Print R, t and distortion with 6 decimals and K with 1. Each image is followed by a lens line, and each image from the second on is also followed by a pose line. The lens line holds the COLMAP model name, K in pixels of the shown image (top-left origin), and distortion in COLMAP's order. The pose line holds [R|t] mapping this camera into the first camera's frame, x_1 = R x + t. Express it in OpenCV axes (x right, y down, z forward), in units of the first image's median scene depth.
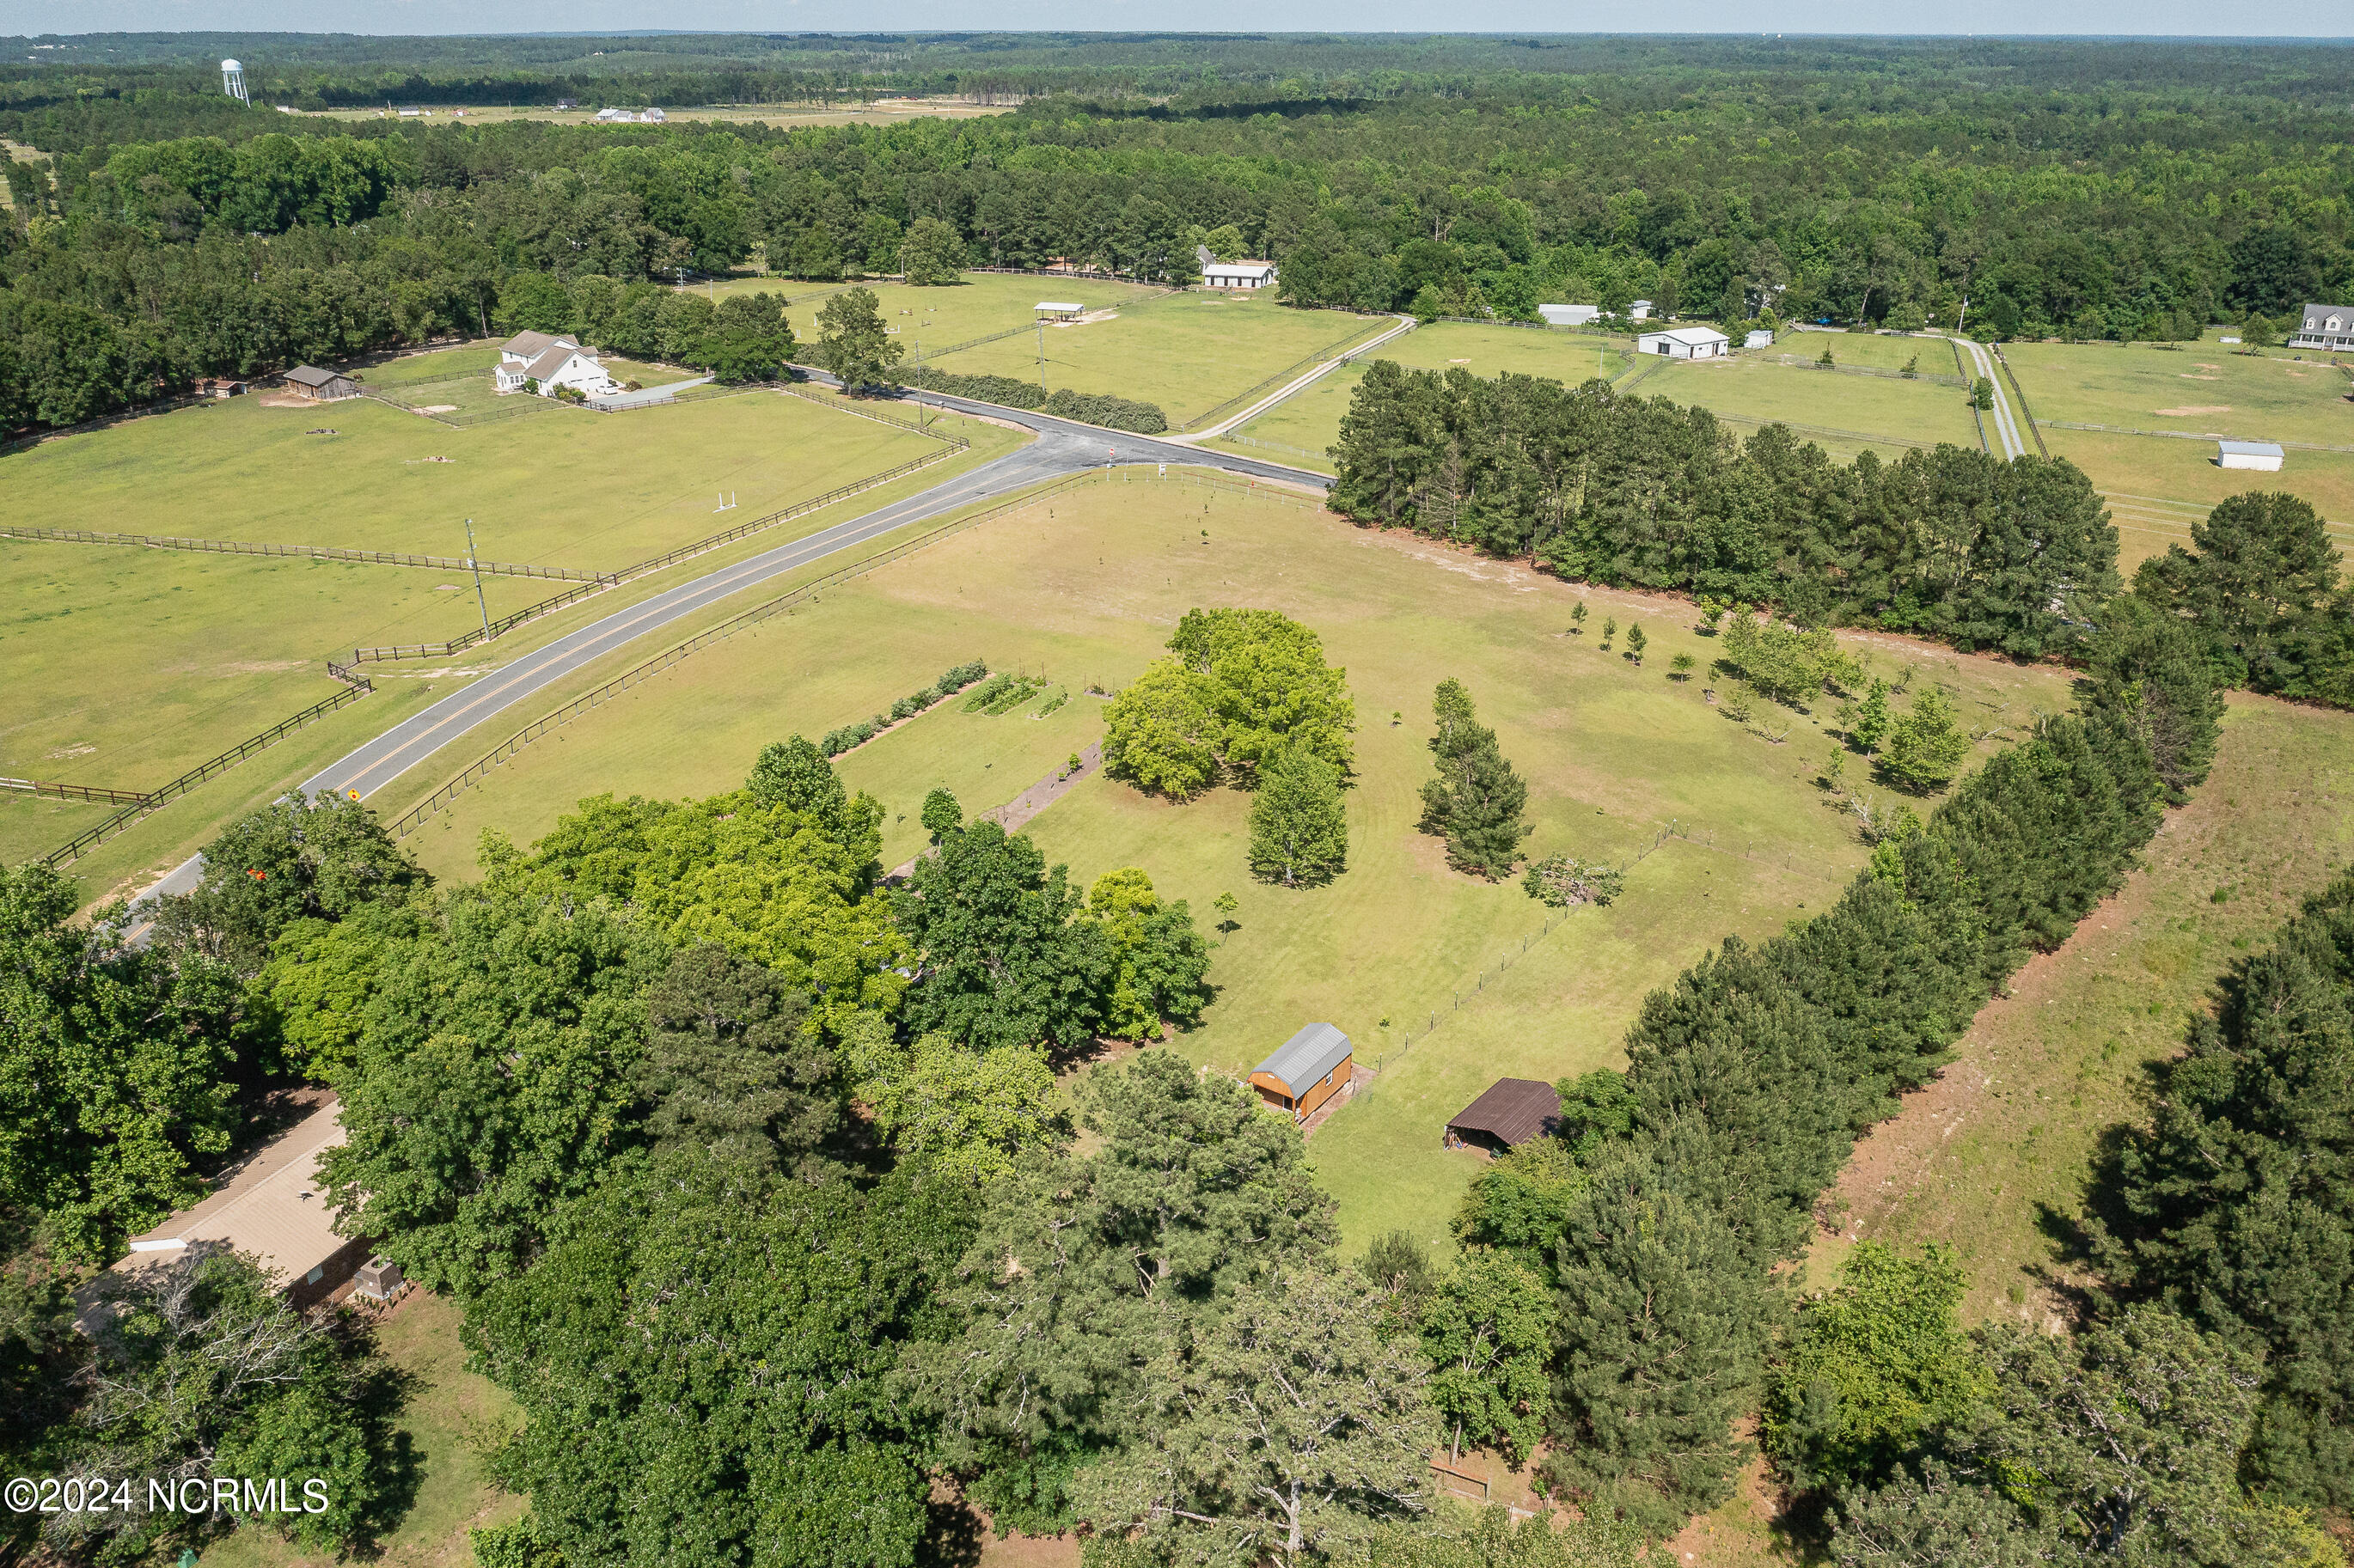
lens RADIAL K [[1823.2, 0, 1177.0], [0, 1823.2, 784.0], [0, 0, 1]] dist [-0.018912, -0.000365]
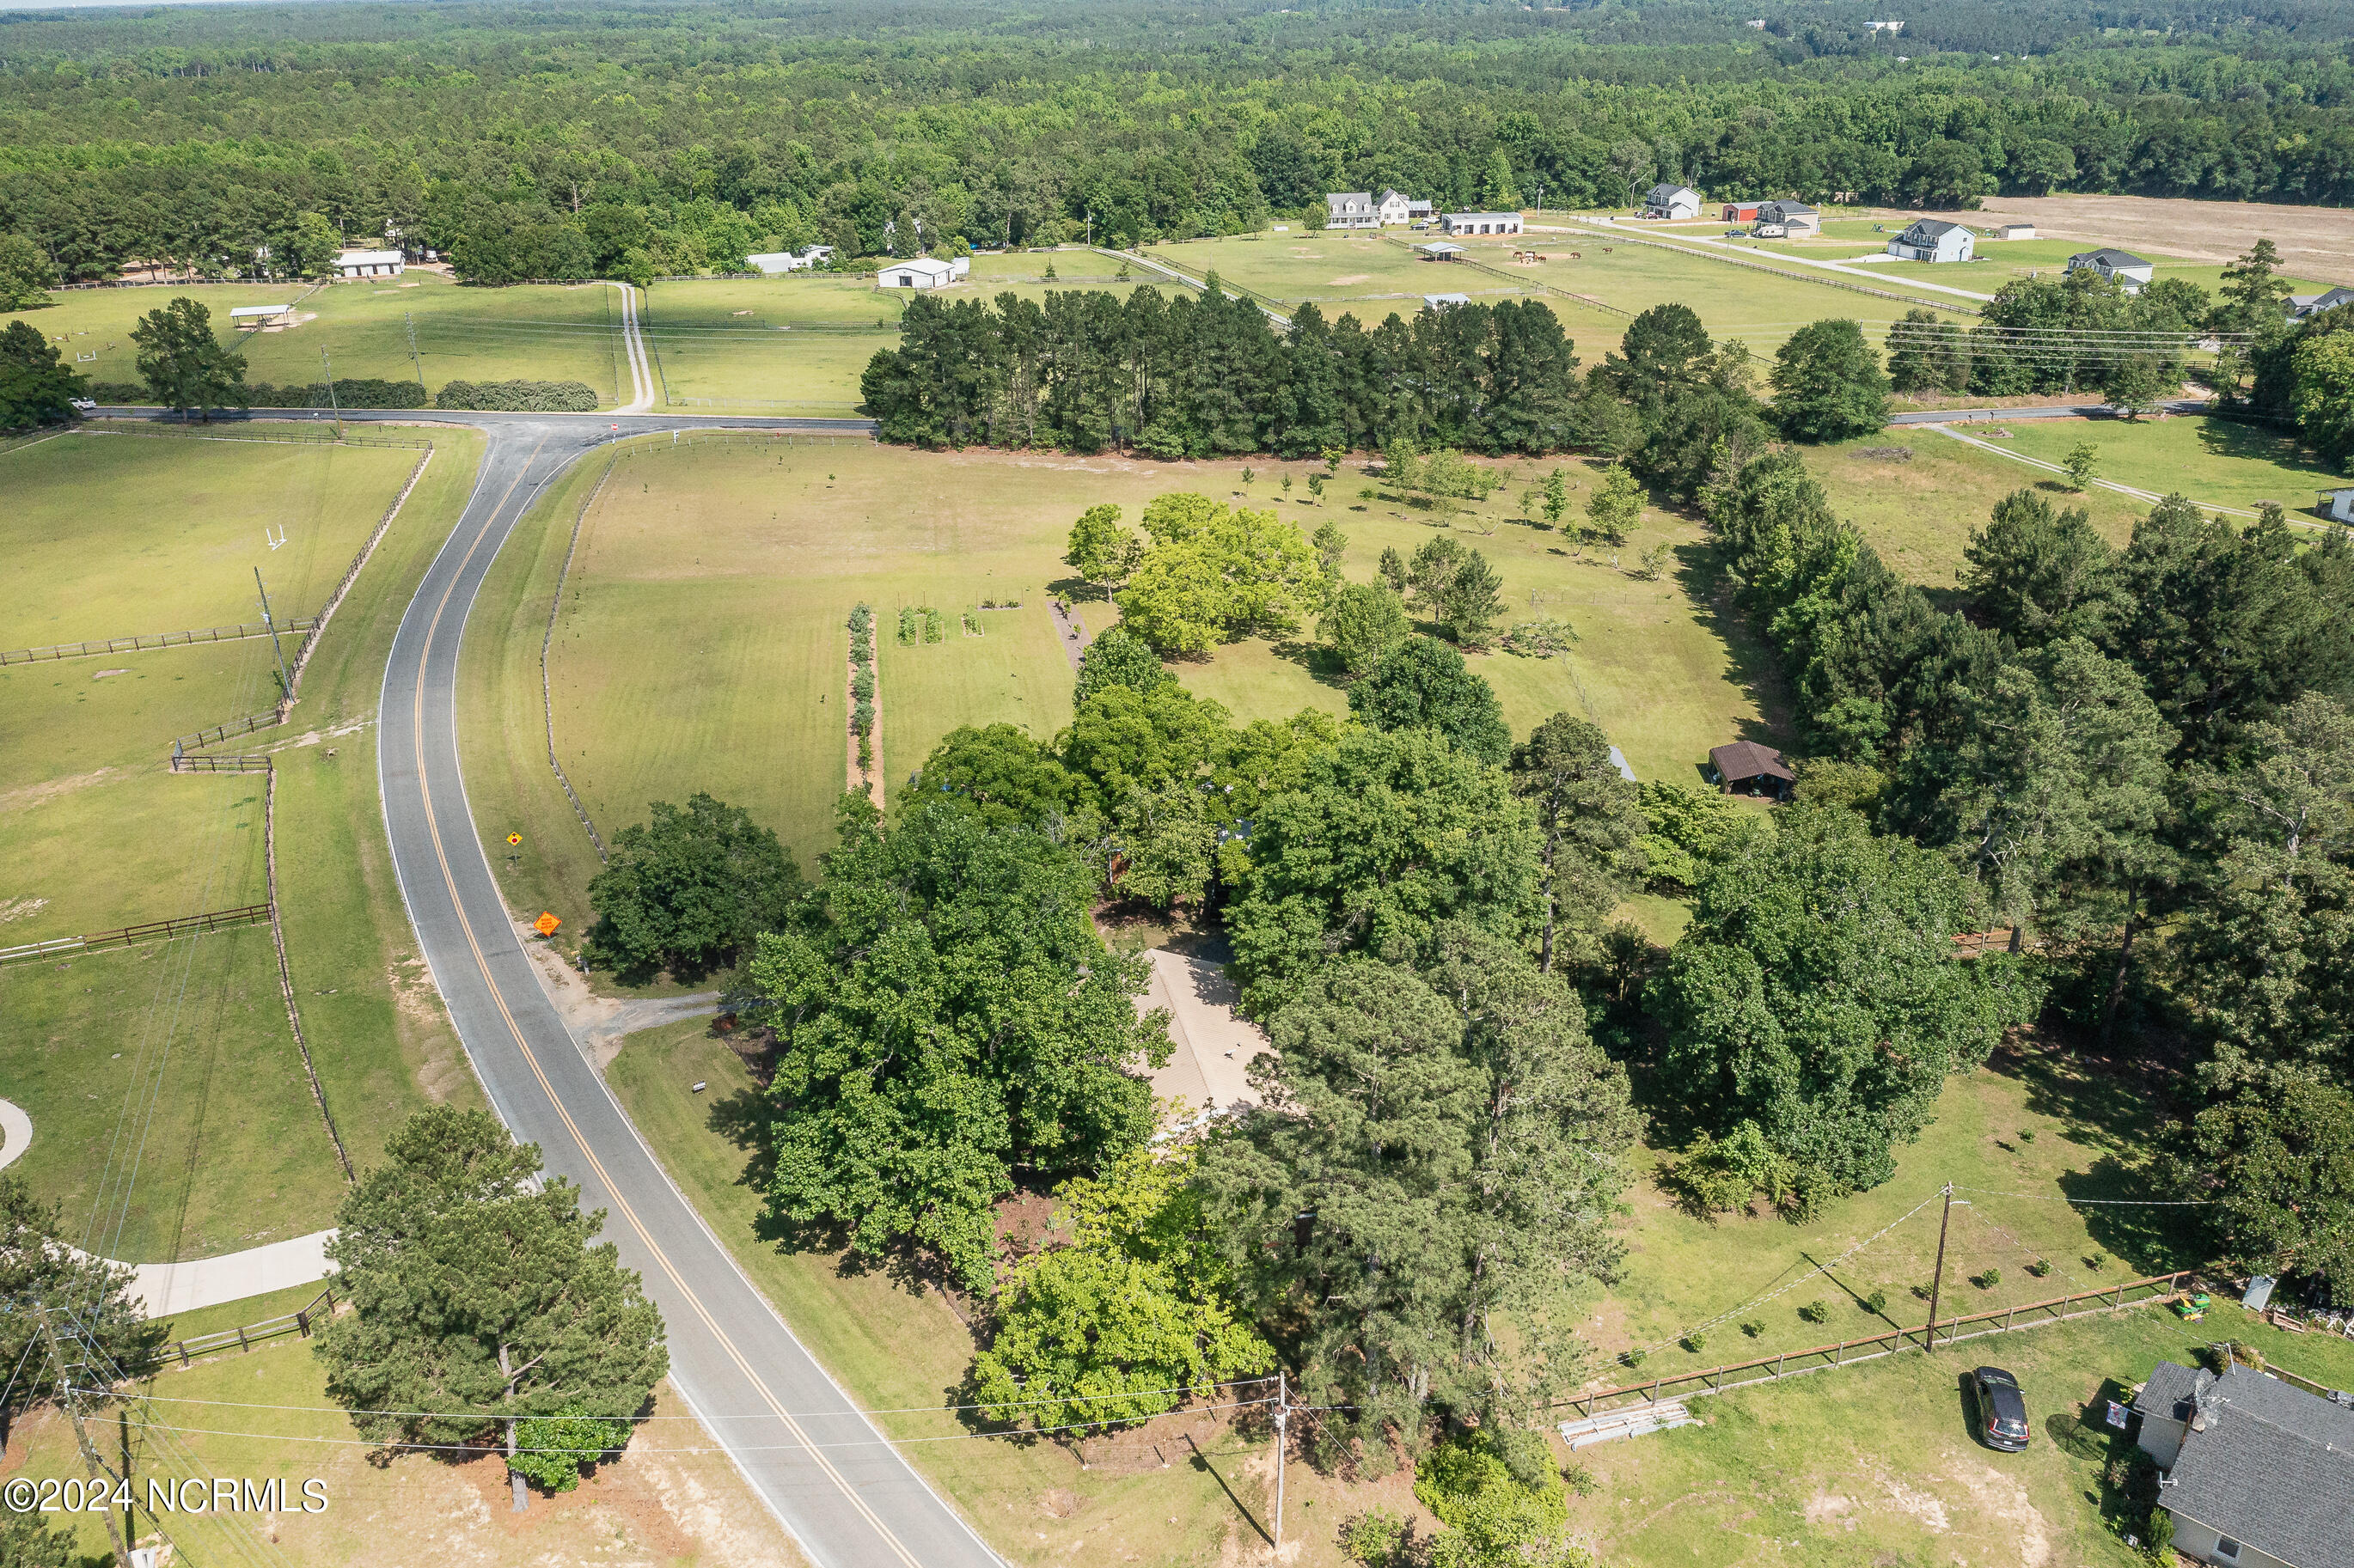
lens RADIAL K [[1823.2, 0, 1177.0], [0, 1823.2, 784.0], [0, 0, 1]] dist [-0.018912, -0.000365]
pose [[0.813174, -0.248352, 0.526373, -0.223268], [0.238190, 0.967190, 0.088365, -0.007230], [-0.531049, 0.053521, 0.845649, 0.015521]]
